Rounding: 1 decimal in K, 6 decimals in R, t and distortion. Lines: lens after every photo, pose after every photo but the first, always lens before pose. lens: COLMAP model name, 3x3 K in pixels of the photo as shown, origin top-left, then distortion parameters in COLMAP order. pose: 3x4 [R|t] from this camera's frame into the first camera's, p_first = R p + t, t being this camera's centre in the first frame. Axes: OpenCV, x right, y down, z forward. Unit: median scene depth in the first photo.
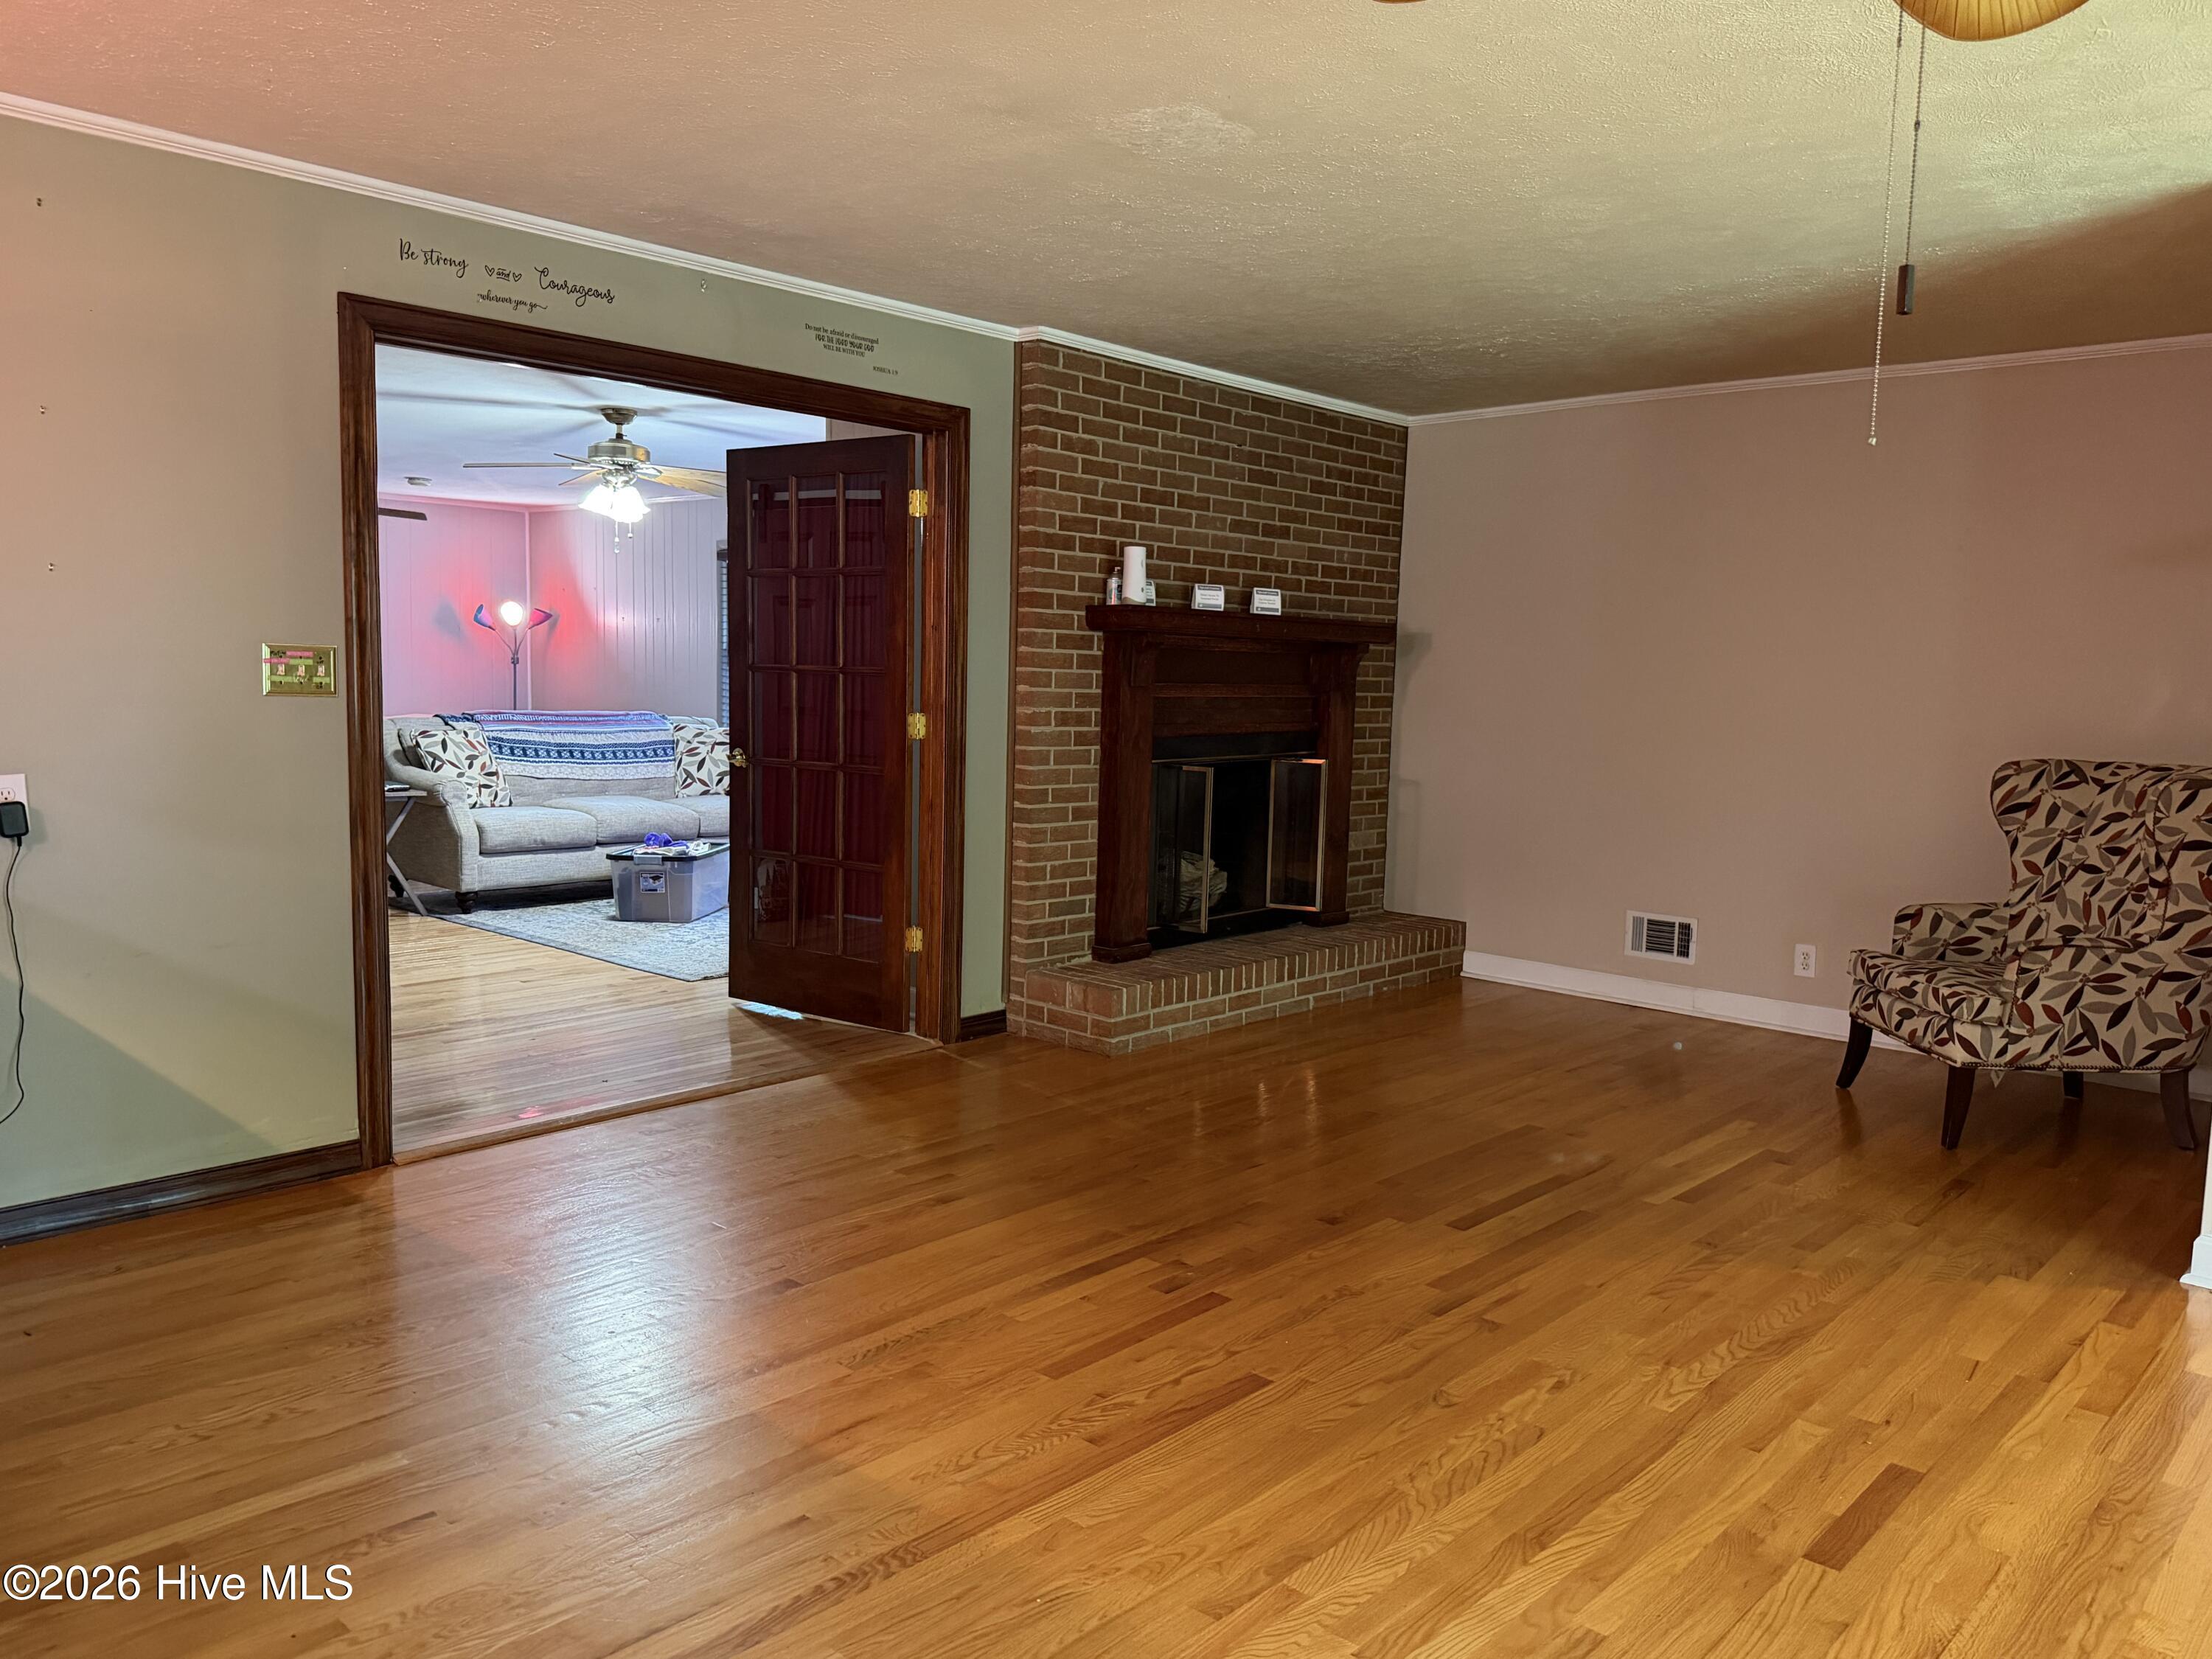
lens RADIAL K [[1608.7, 0, 1096.9], [0, 1608.7, 844.9], [0, 0, 1]] dist [0.096594, -0.096908]
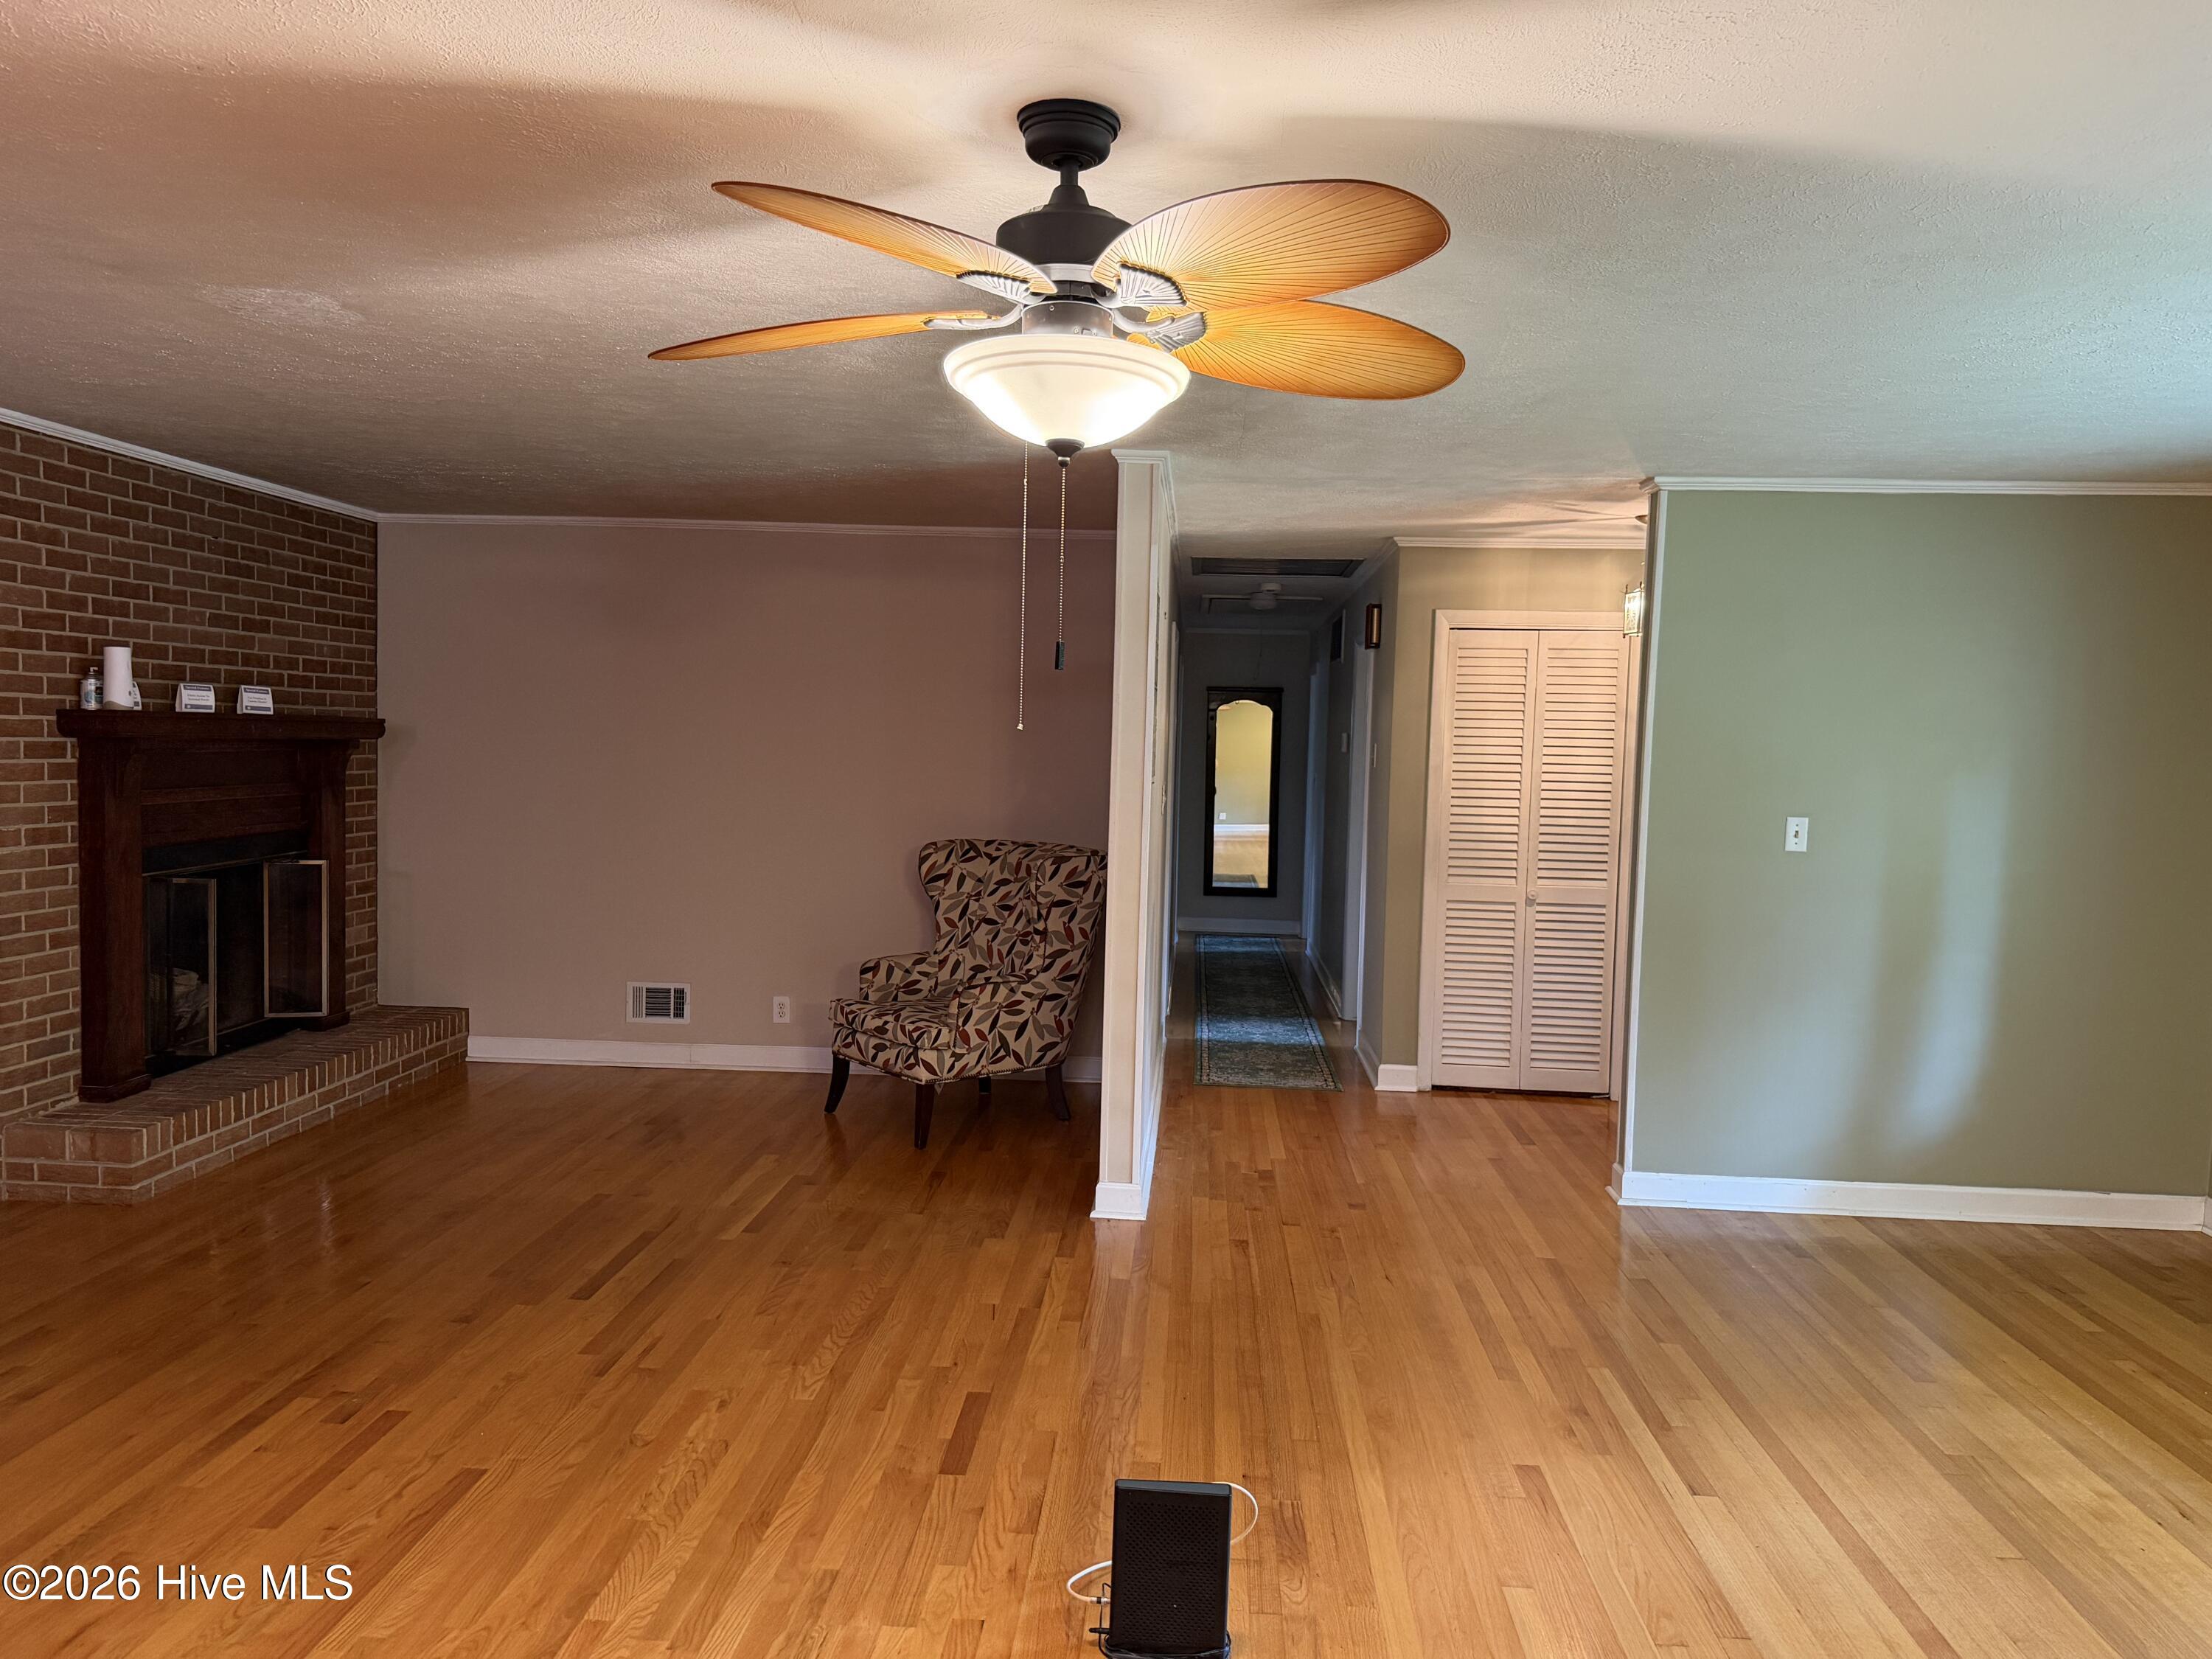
lens RADIAL K [[1608.7, 0, 1069.6], [0, 1608.7, 843.9], [0, 0, 1]] dist [0.096594, -0.096908]
pose [[0.793250, -0.045639, 0.607183, -0.120922], [0.064253, 0.997894, -0.008936, -0.029362], [-0.605496, 0.046102, 0.794512, -0.070495]]
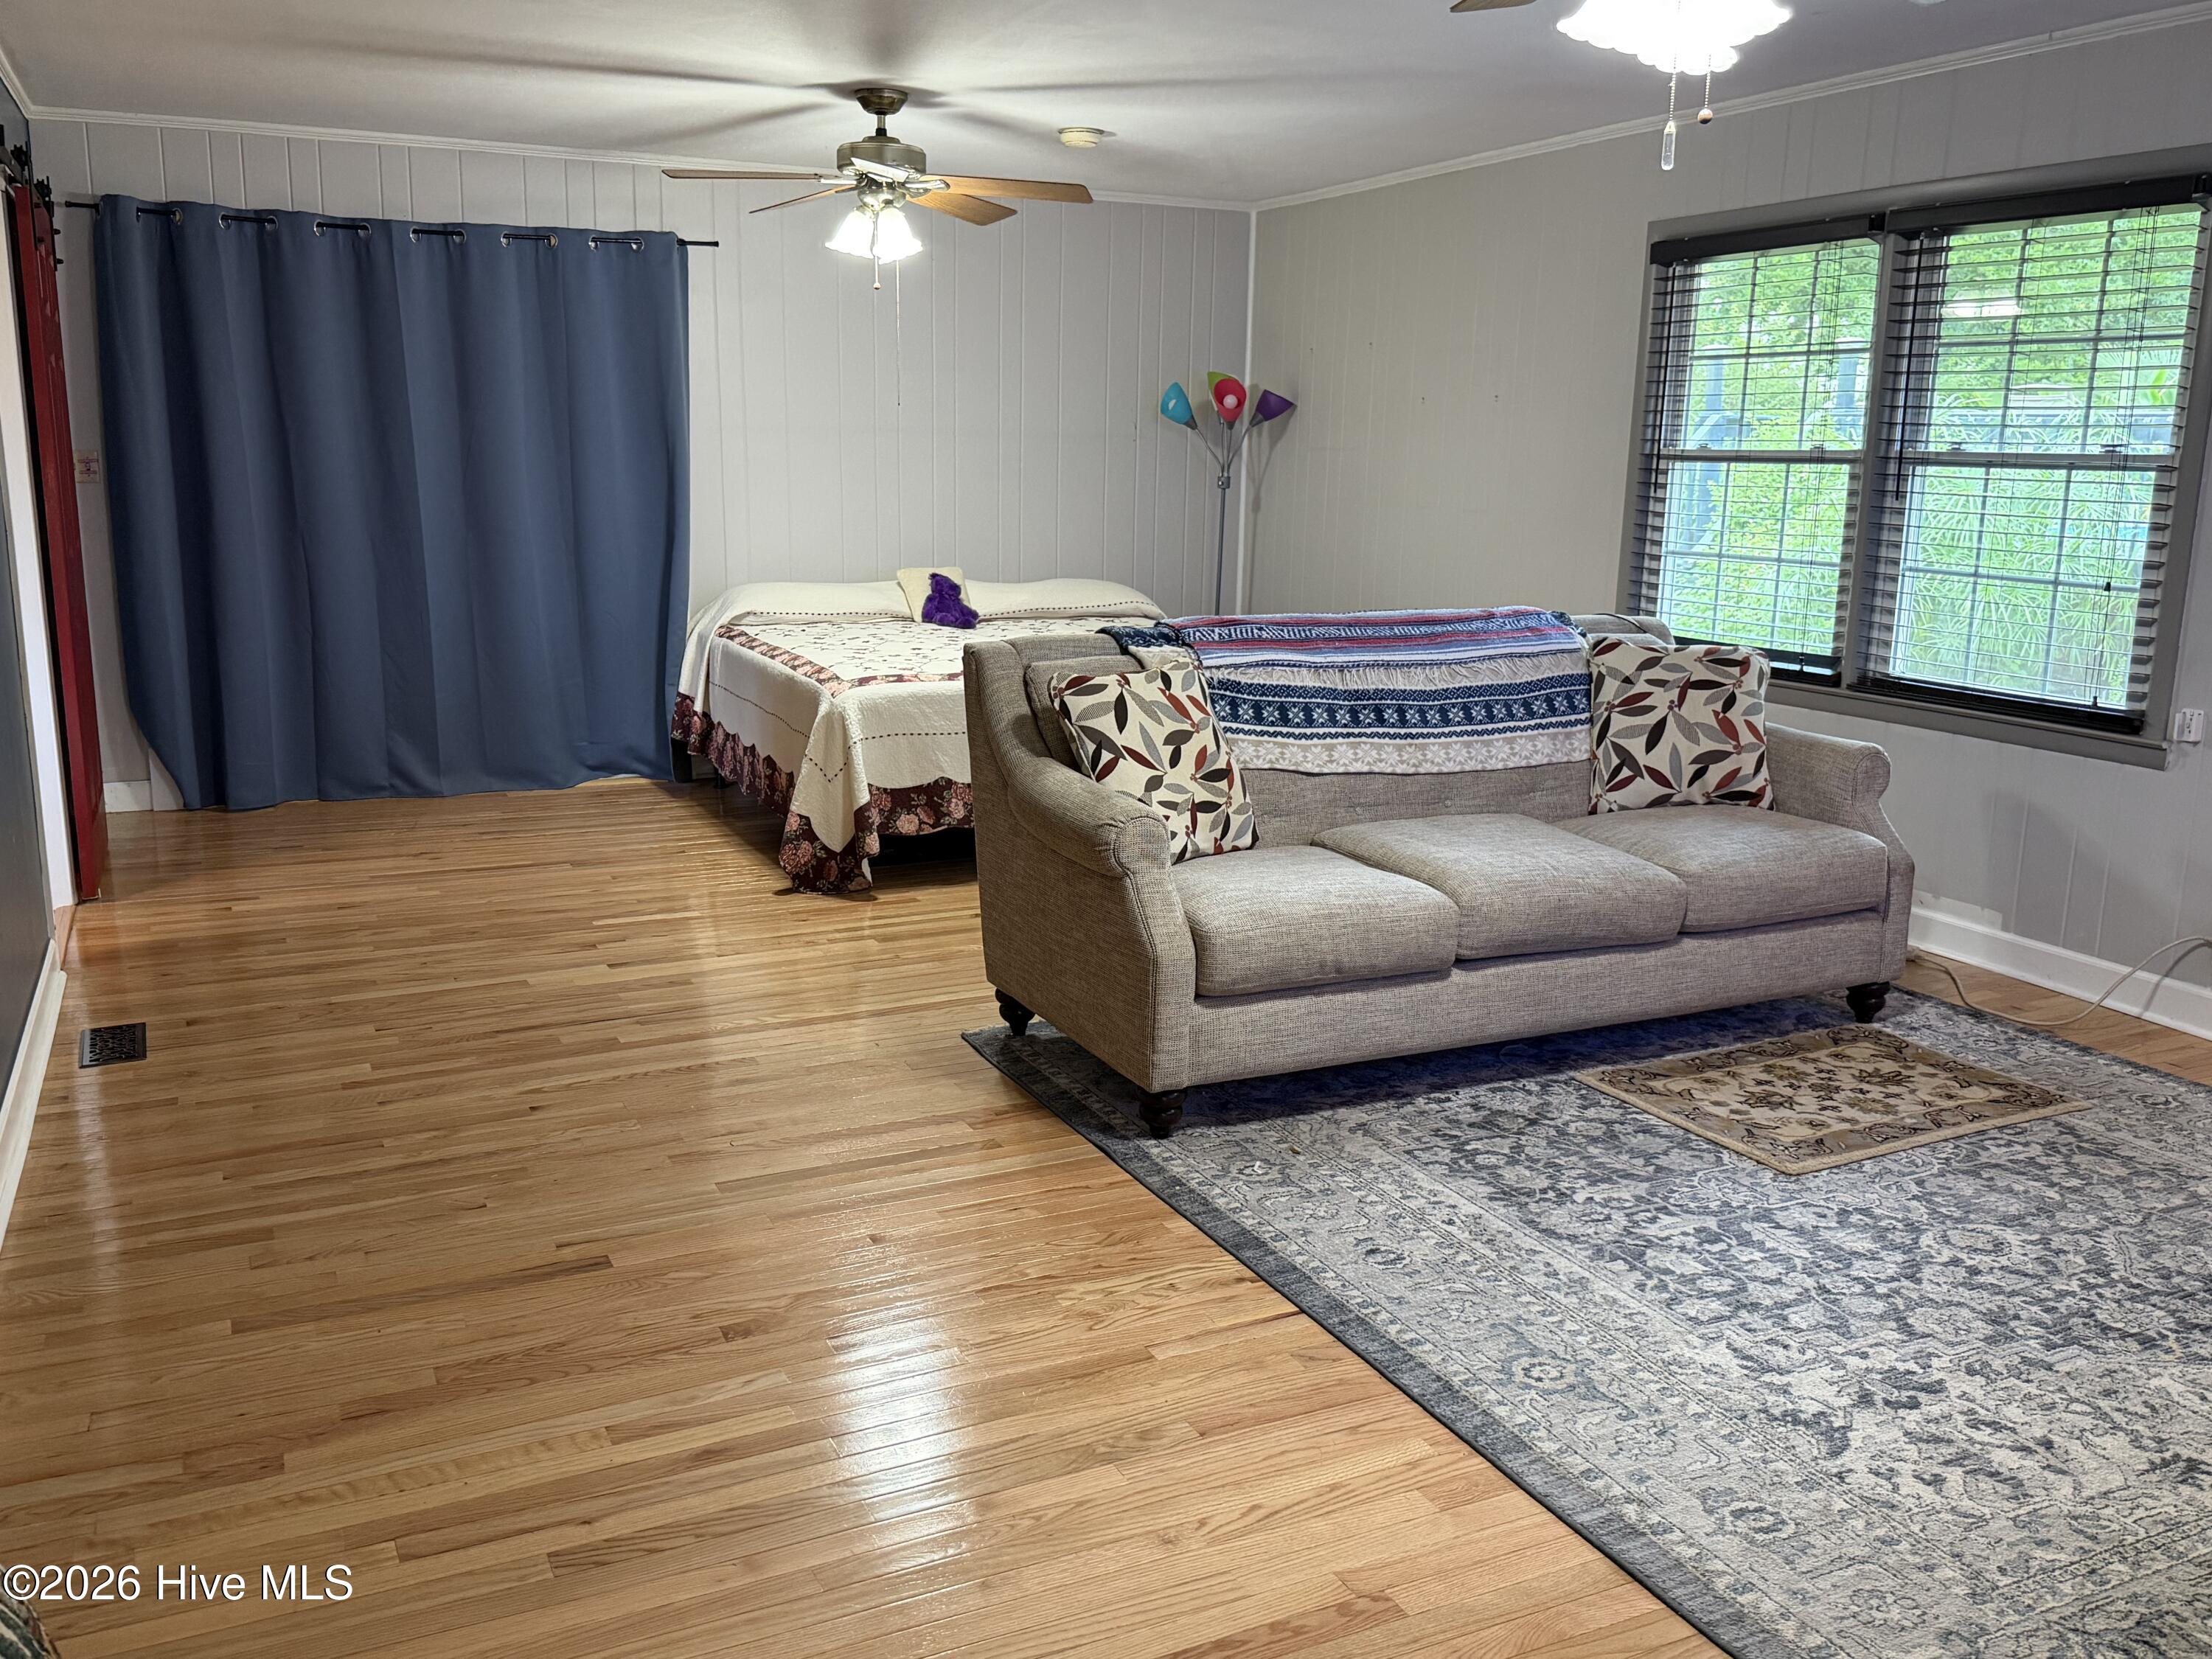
lens RADIAL K [[1835.6, 0, 1085.2], [0, 1835.6, 808.2], [0, 0, 1]] dist [0.076877, -0.033441]
pose [[0.927793, 0.059264, -0.368358, -0.340422], [-0.030959, 0.996128, 0.082288, -0.111183], [0.371809, -0.064942, 0.926035, 0.811723]]
